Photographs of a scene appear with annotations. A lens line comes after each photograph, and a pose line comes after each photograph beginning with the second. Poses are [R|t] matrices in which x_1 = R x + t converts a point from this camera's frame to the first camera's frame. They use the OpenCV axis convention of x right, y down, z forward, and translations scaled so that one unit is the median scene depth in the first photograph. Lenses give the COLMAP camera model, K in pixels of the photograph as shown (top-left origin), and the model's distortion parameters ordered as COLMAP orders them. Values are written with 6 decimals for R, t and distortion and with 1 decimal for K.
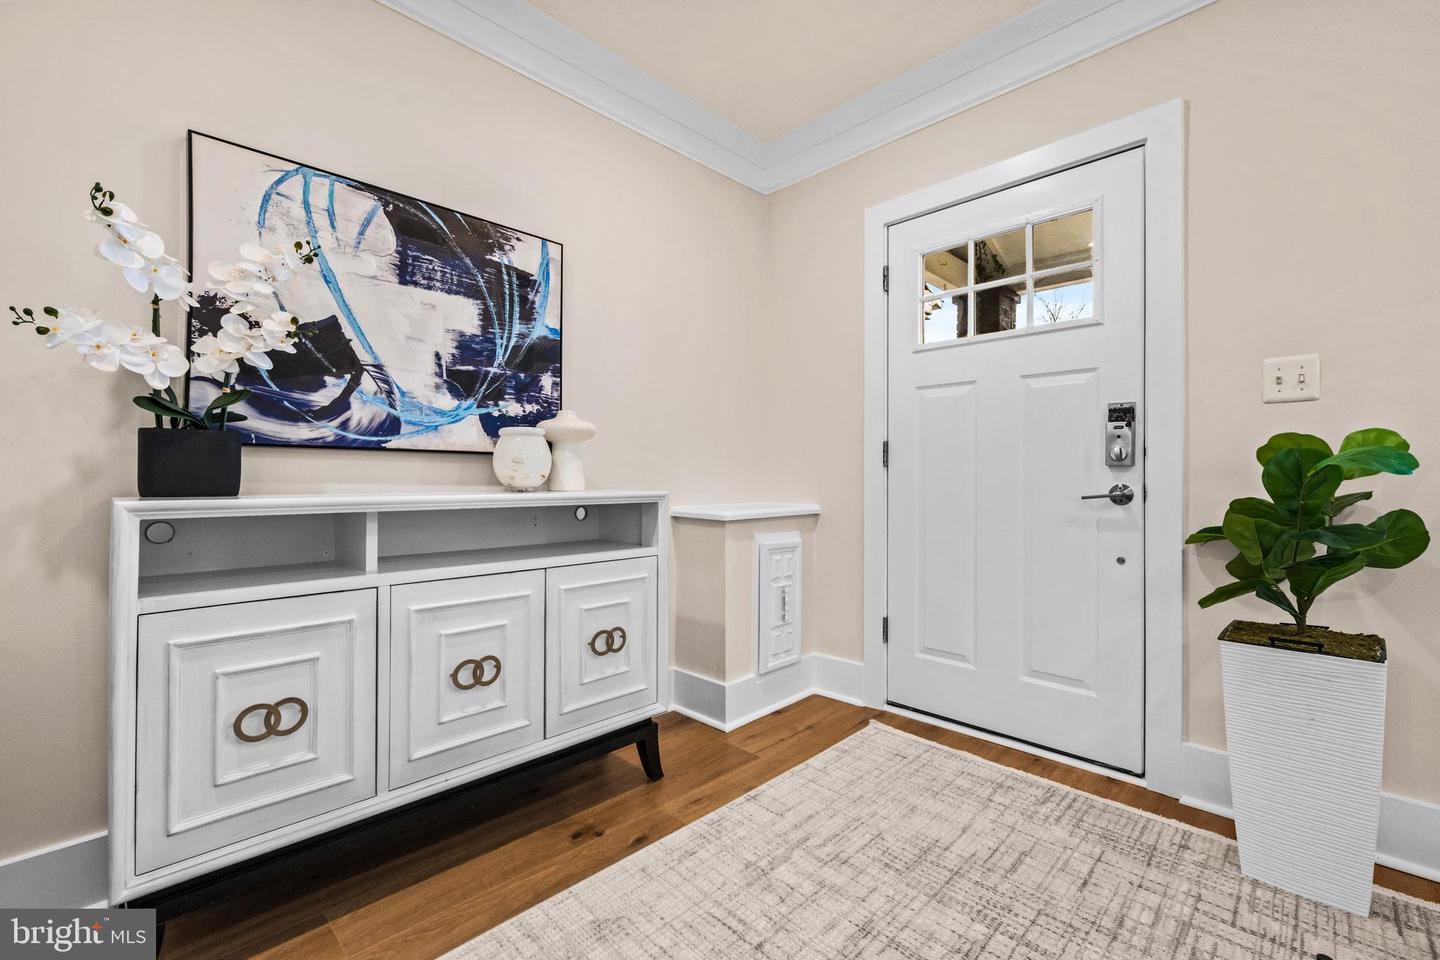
lens RADIAL K [[609.1, 0, 717.7], [0, 609.1, 473.8], [0, 0, 1]] dist [0.000712, -0.000043]
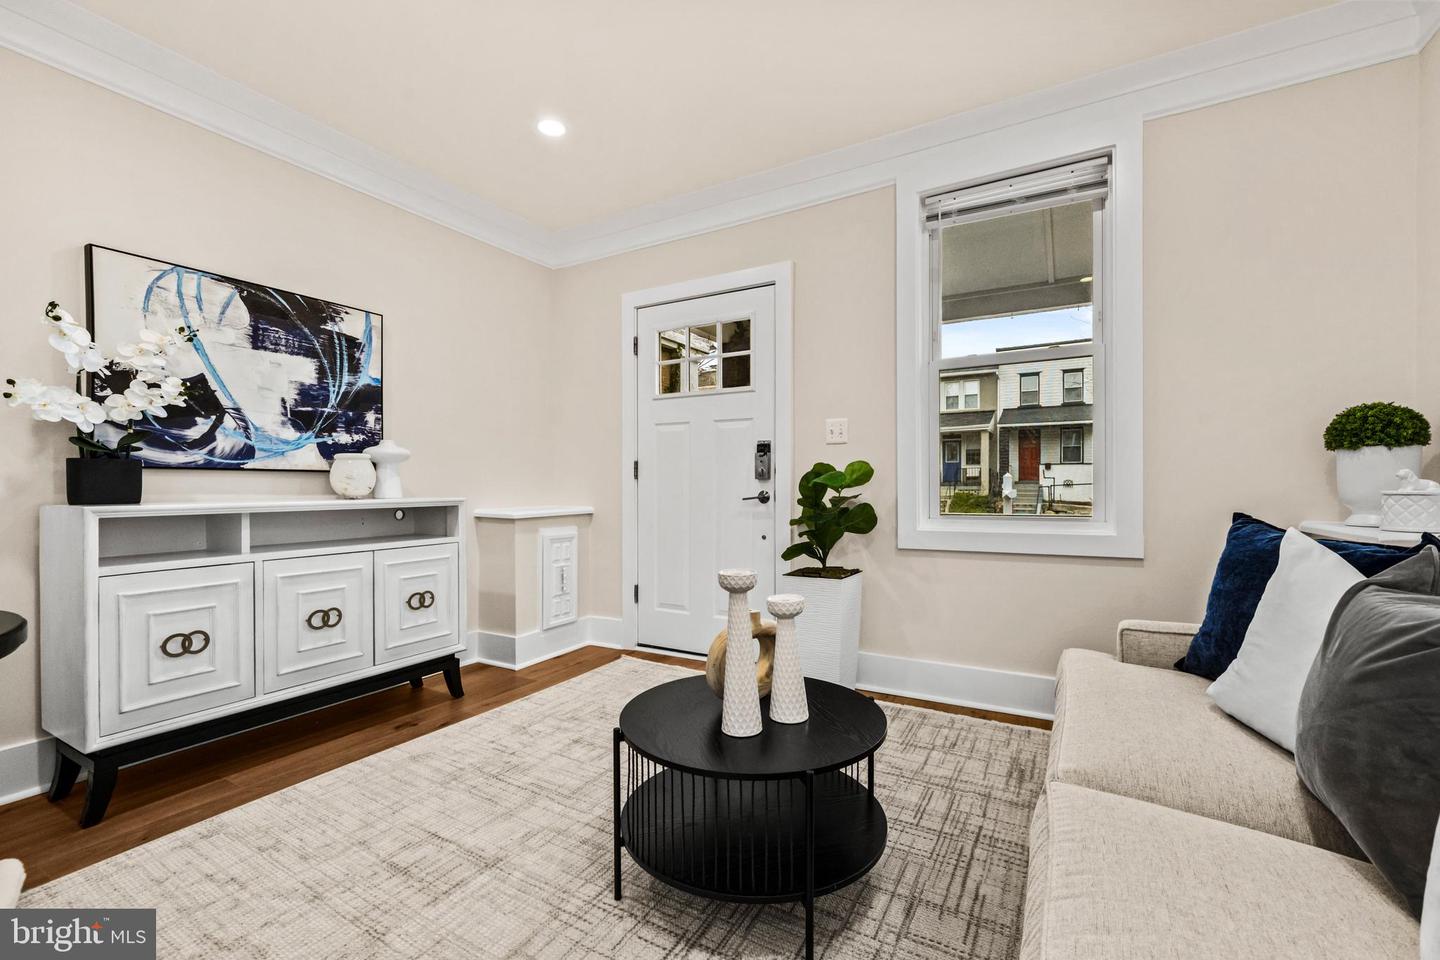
lens RADIAL K [[611.1, 0, 720.2], [0, 611.1, 487.8], [0, 0, 1]] dist [-0.000320, 0.000032]
pose [[0.965202, -0.005996, 0.261438, 0.128489], [0.002779, 0.999916, 0.012674, -0.012139], [-0.261492, -0.011507, 0.965137, -0.585404]]
